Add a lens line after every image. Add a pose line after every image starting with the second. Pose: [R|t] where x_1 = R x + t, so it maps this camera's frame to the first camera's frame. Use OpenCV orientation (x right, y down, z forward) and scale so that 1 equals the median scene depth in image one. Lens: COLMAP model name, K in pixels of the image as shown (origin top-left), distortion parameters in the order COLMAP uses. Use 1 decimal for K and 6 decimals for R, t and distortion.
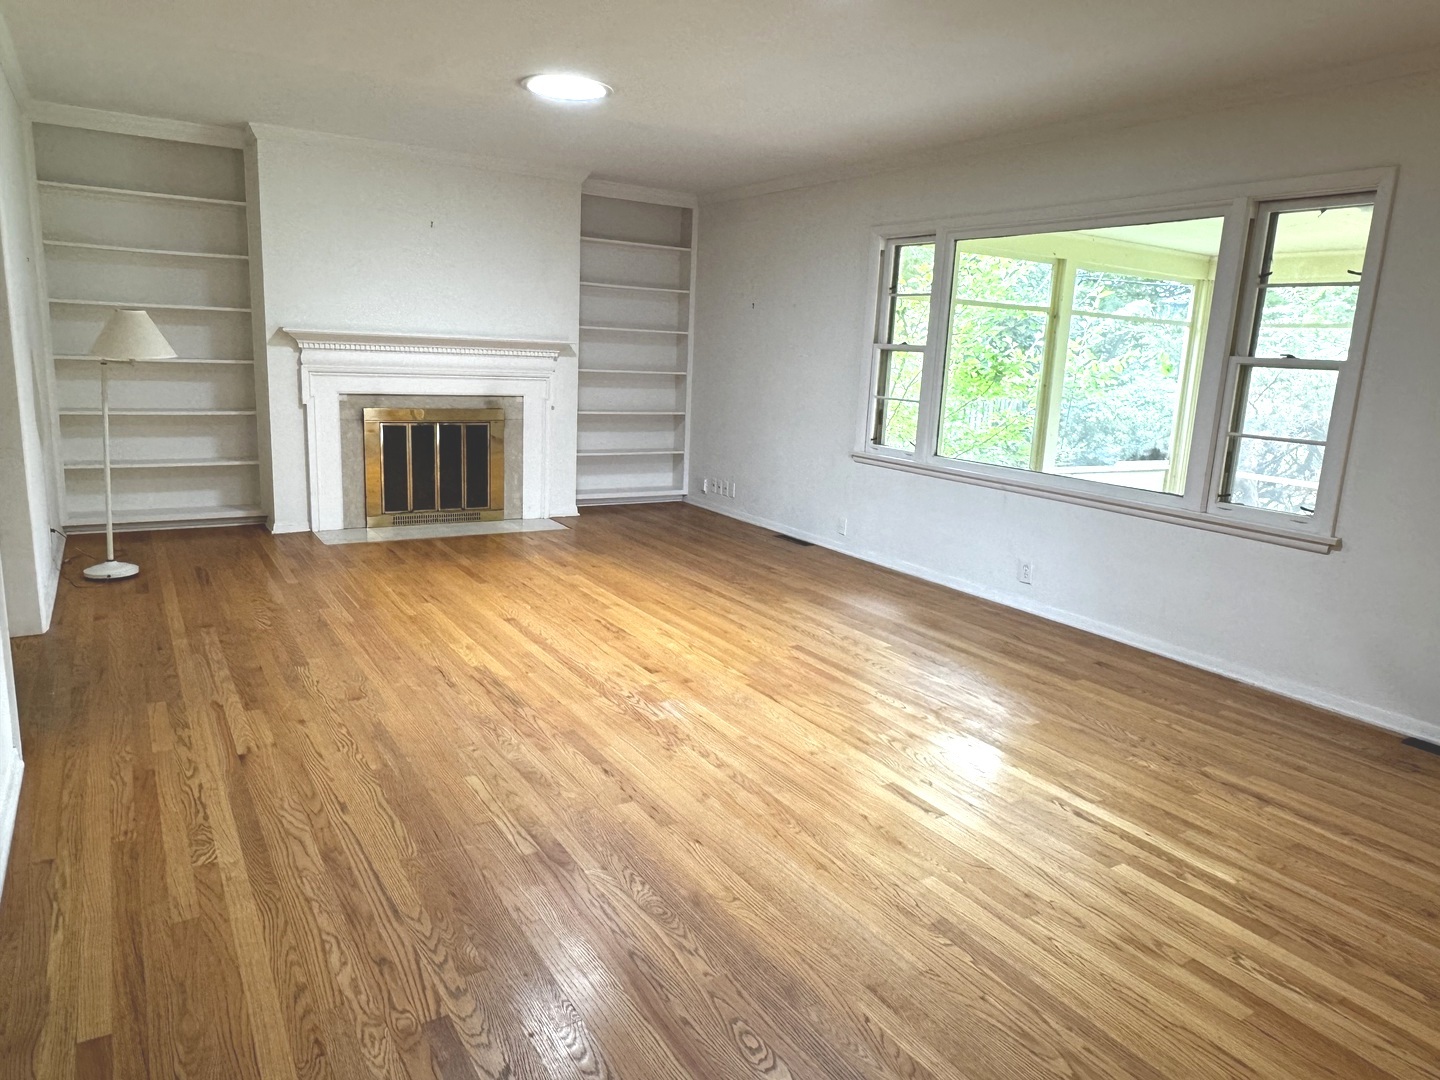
lens RADIAL K [[954.2, 0, 710.4], [0, 954.2, 545.4], [0, 0, 1]] dist [0.004576, 0.001185]
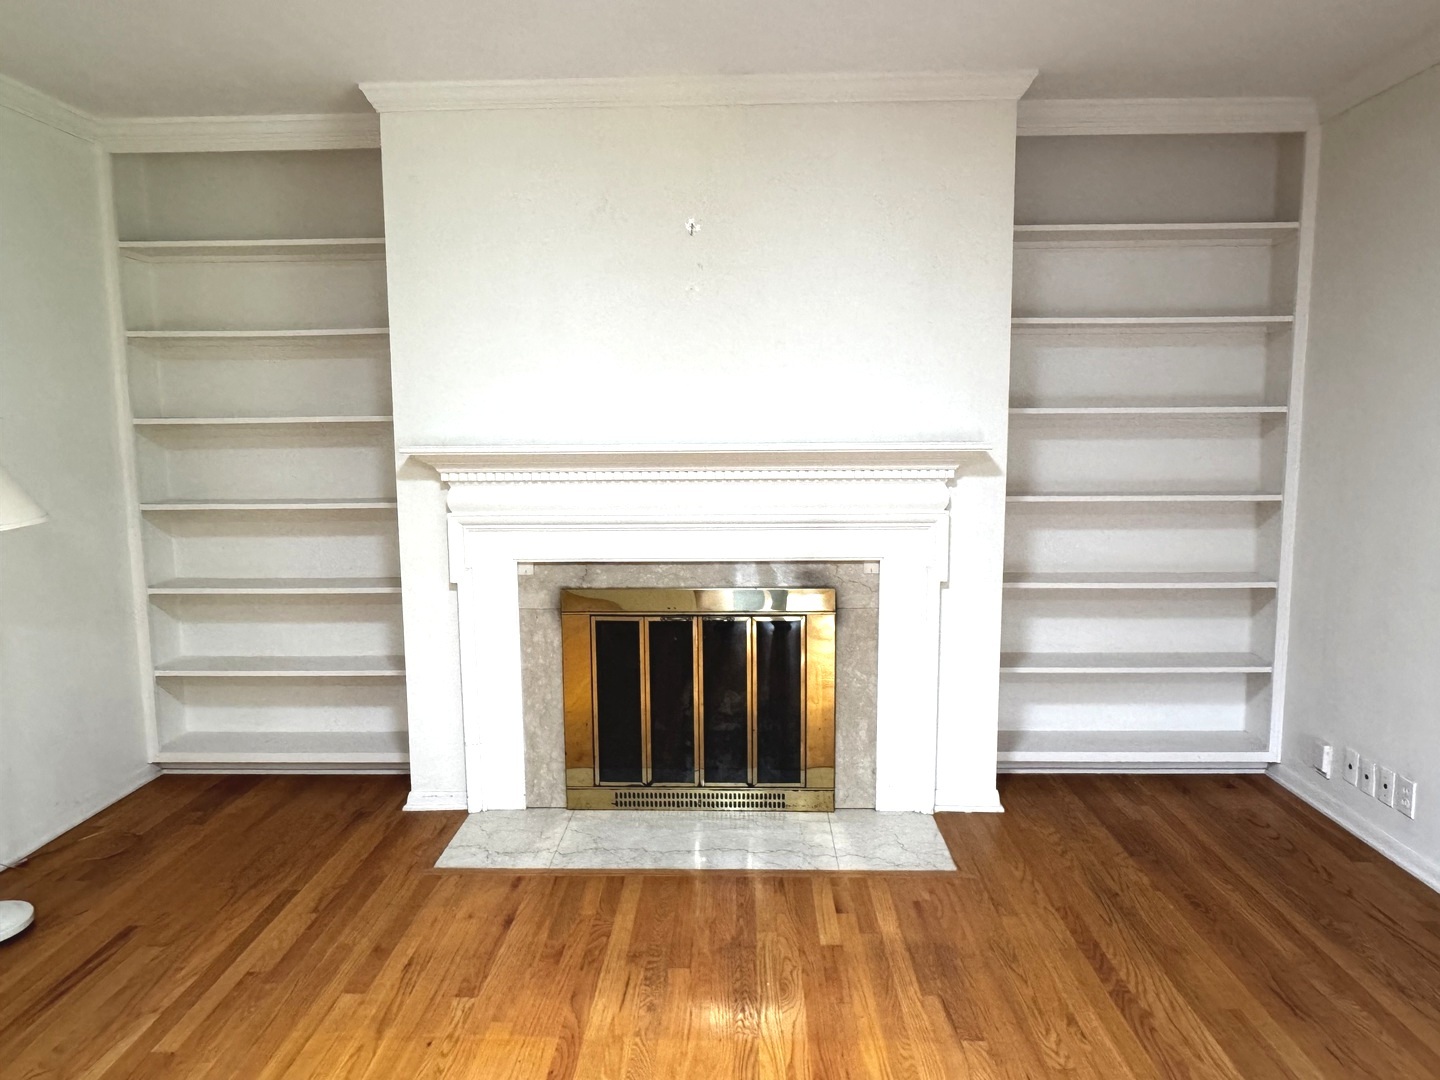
lens RADIAL K [[954.2, 0, 726.4], [0, 954.2, 536.3], [0, 0, 1]] dist [0.004576, 0.001185]
pose [[0.841391, 0.015537, -0.540203, -0.002333], [-0.065565, 0.995138, -0.073499, -0.129879], [0.536434, 0.097259, 0.838319, 0.562099]]
